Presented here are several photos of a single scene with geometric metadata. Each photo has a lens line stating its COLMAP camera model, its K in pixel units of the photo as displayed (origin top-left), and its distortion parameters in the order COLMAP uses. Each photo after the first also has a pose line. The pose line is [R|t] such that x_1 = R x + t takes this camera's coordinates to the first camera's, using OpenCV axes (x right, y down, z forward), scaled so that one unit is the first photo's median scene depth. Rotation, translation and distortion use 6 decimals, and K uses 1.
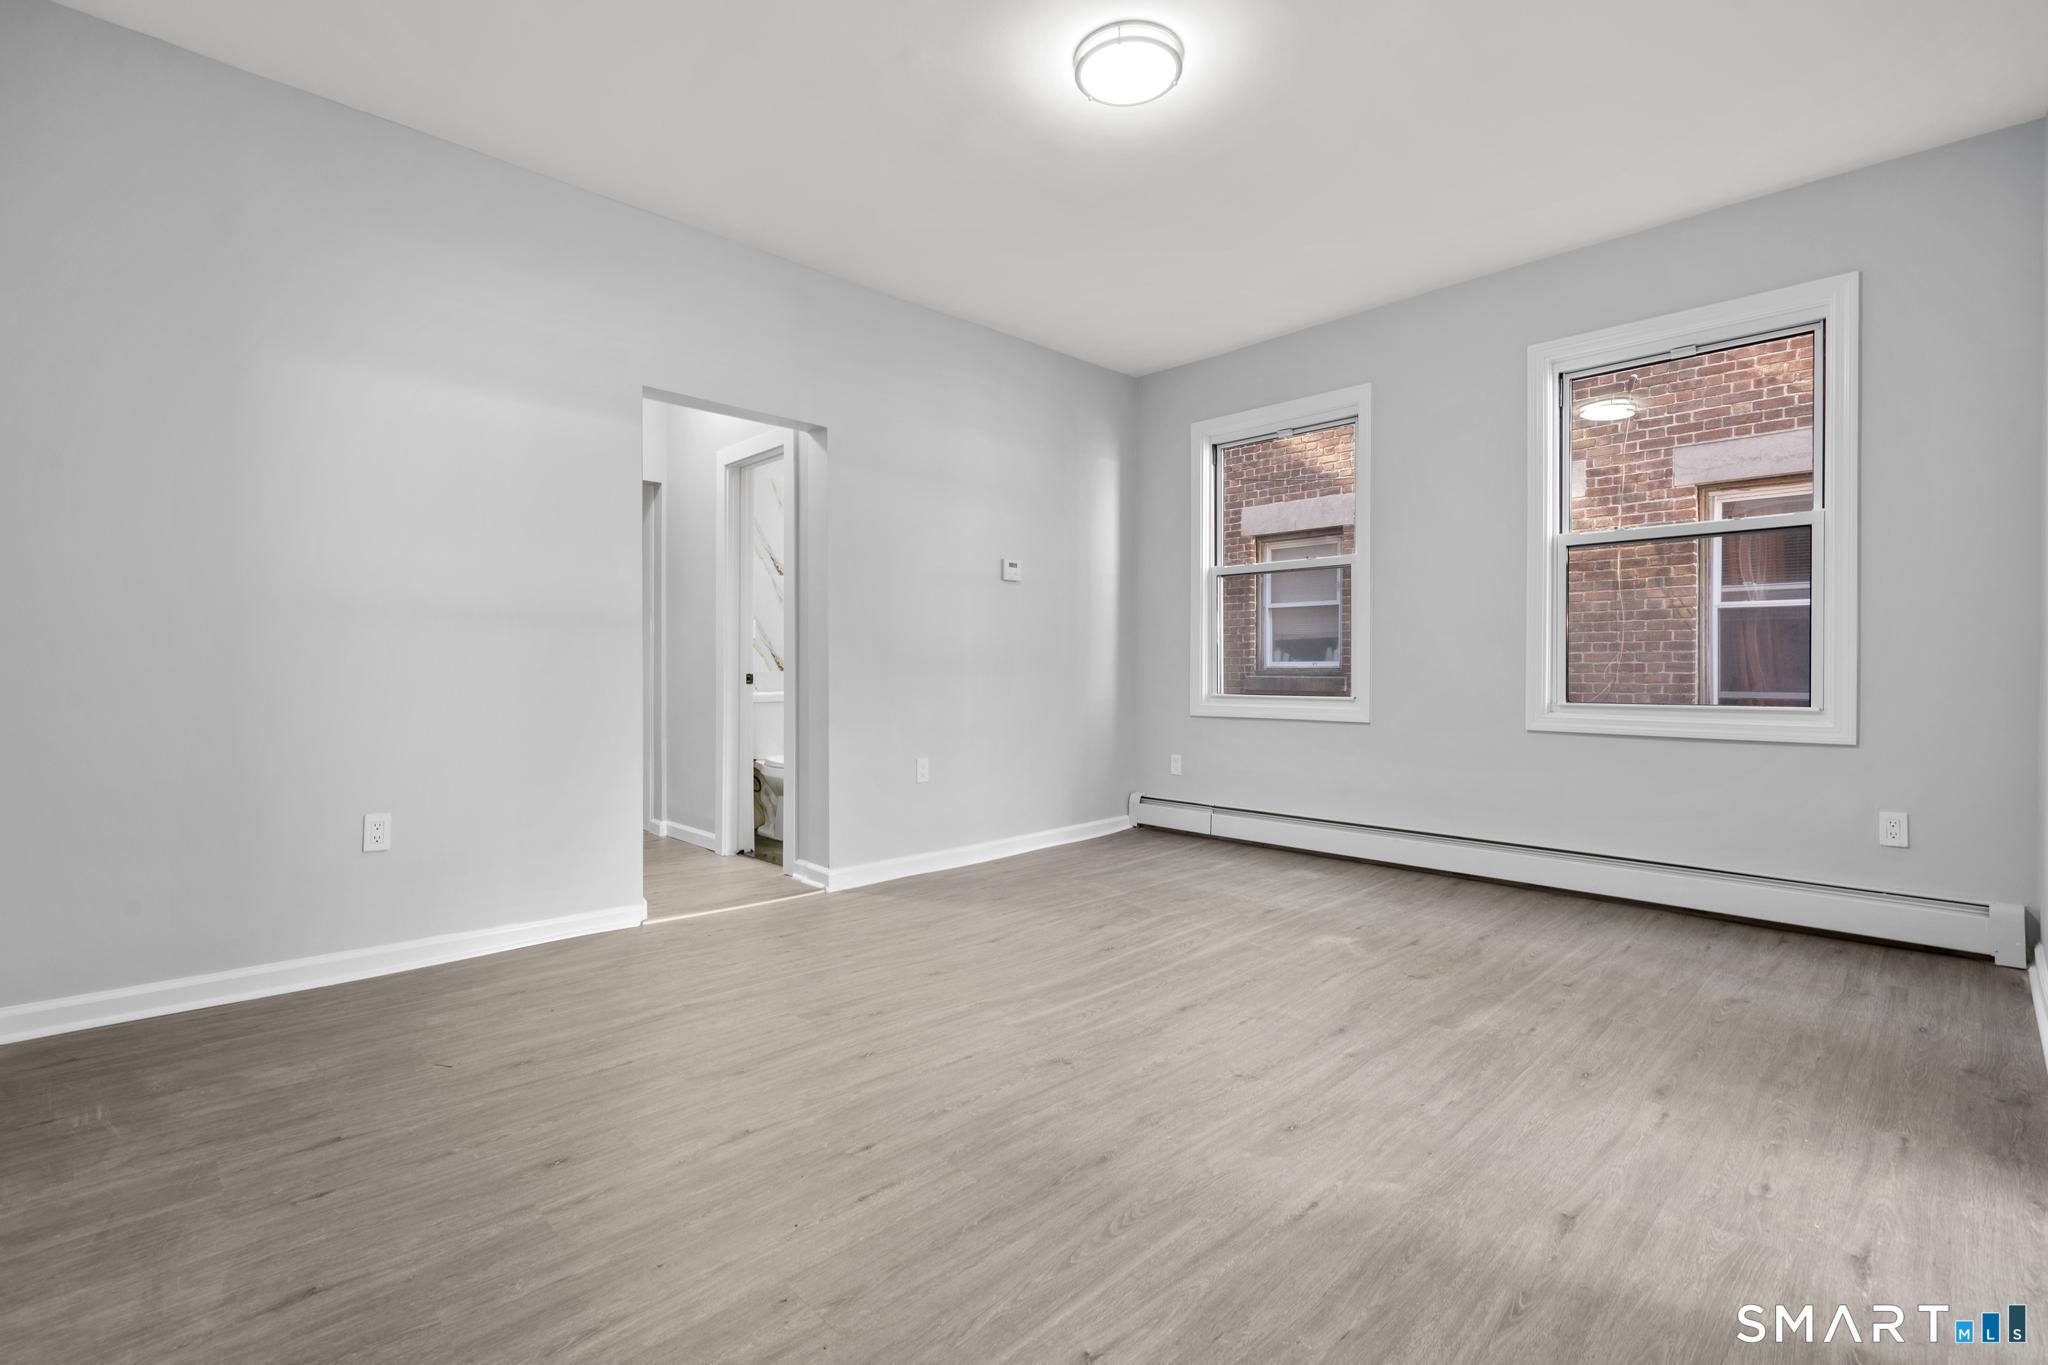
lens RADIAL K [[931.0, 0, 1026.7], [0, 931.0, 673.2], [0, 0, 1]] dist [-0.002374, 0.000051]
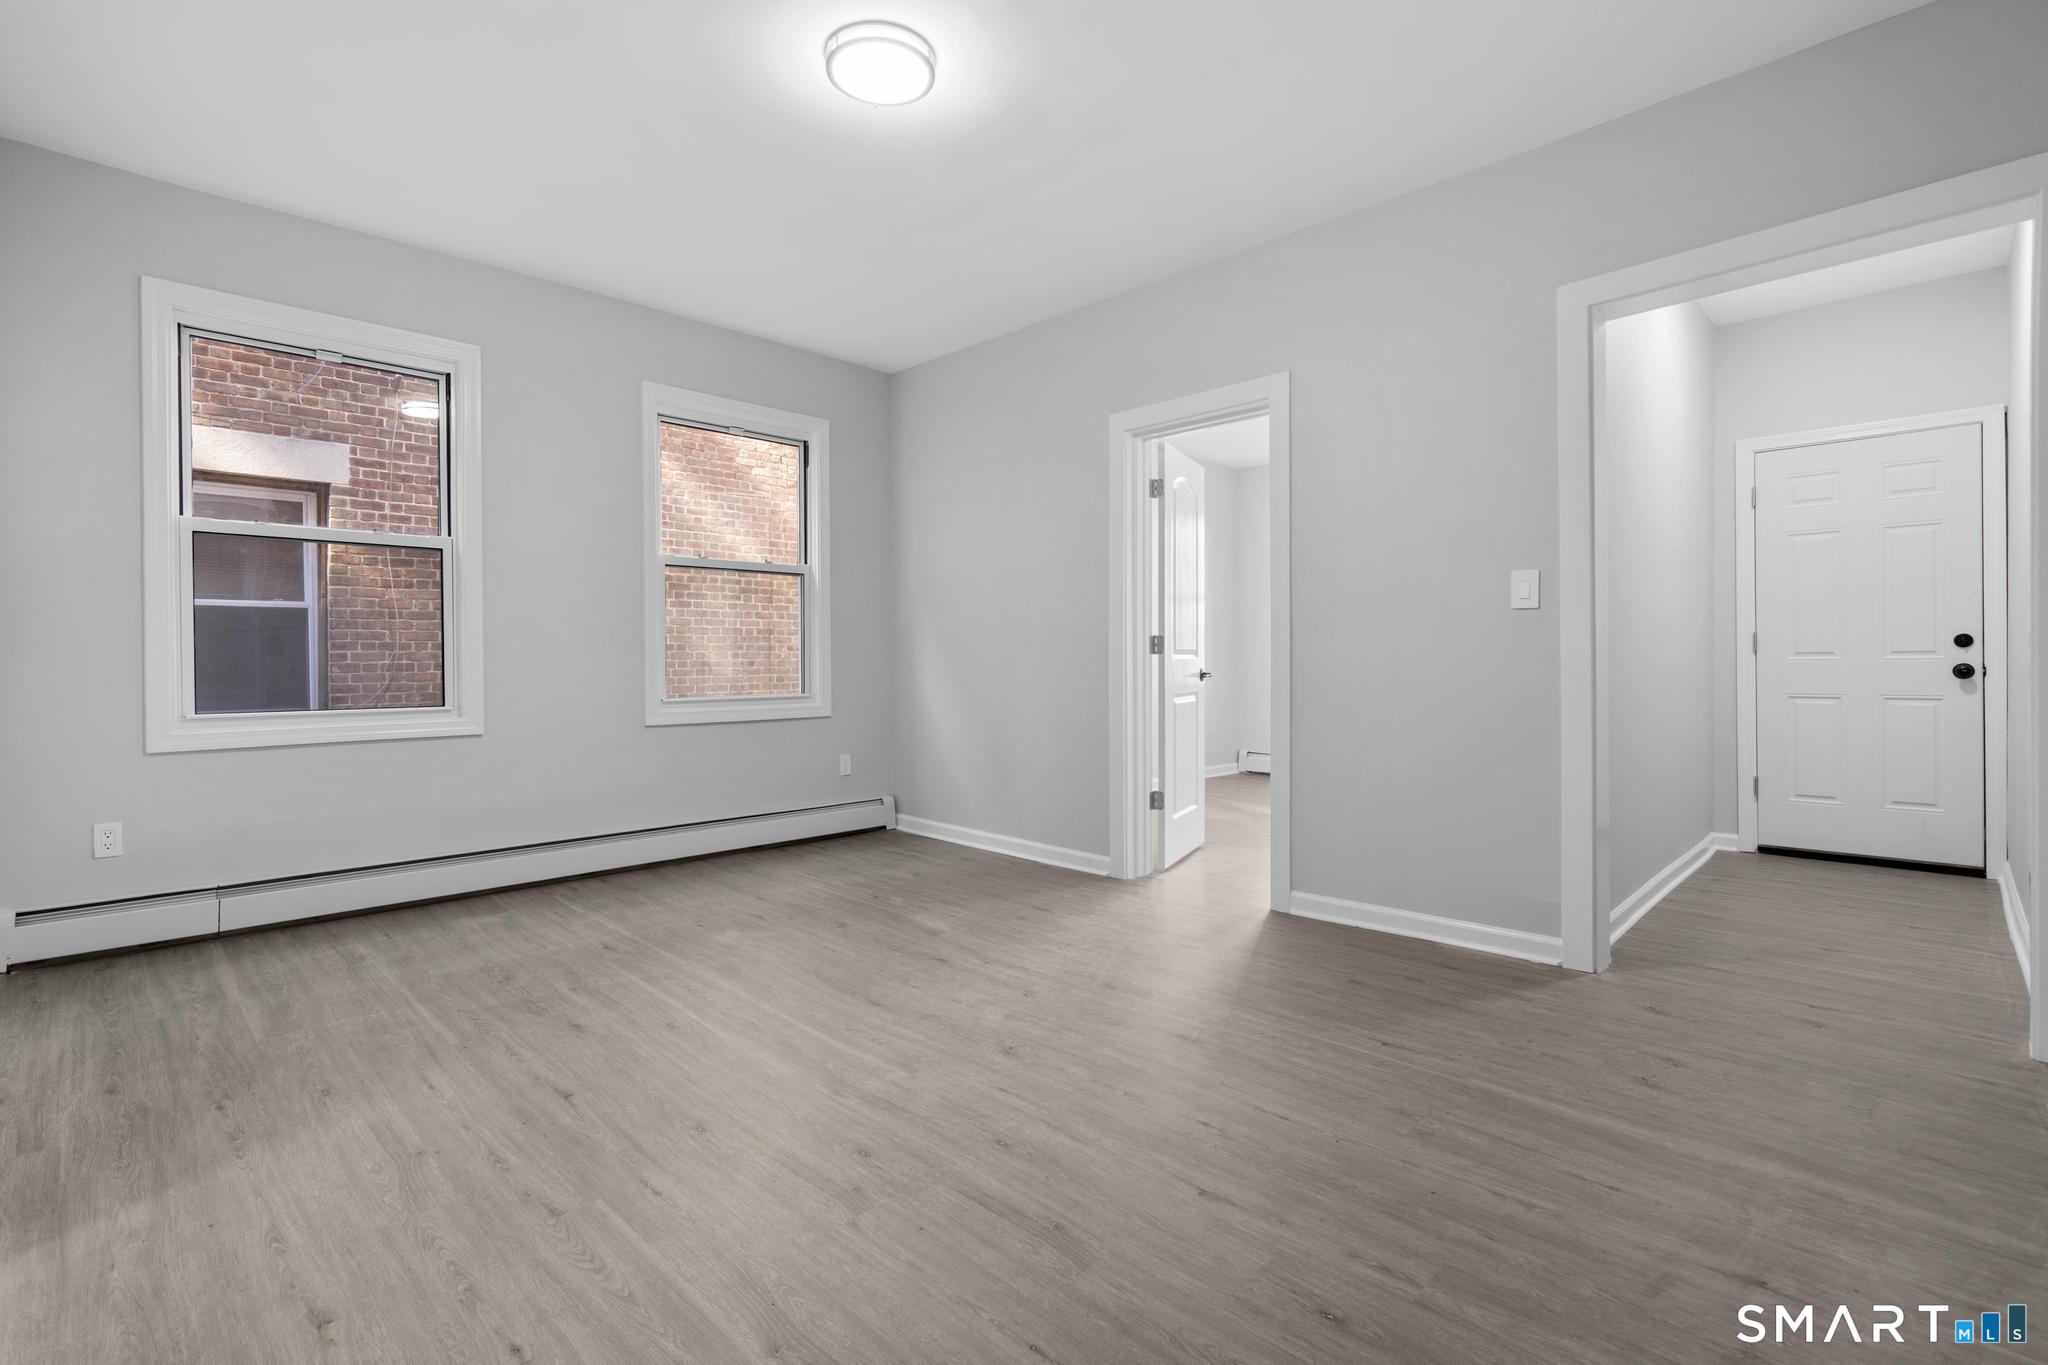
lens RADIAL K [[922.0, 0, 1026.0], [0, 922.0, 662.6], [0, 0, 1]] dist [-0.006821, -0.000028]
pose [[-0.025925, -0.002372, 0.999661, -0.697540], [0.007940, 0.999965, 0.002579, -0.016062], [-0.999632, 0.008004, -0.025905, 0.698591]]
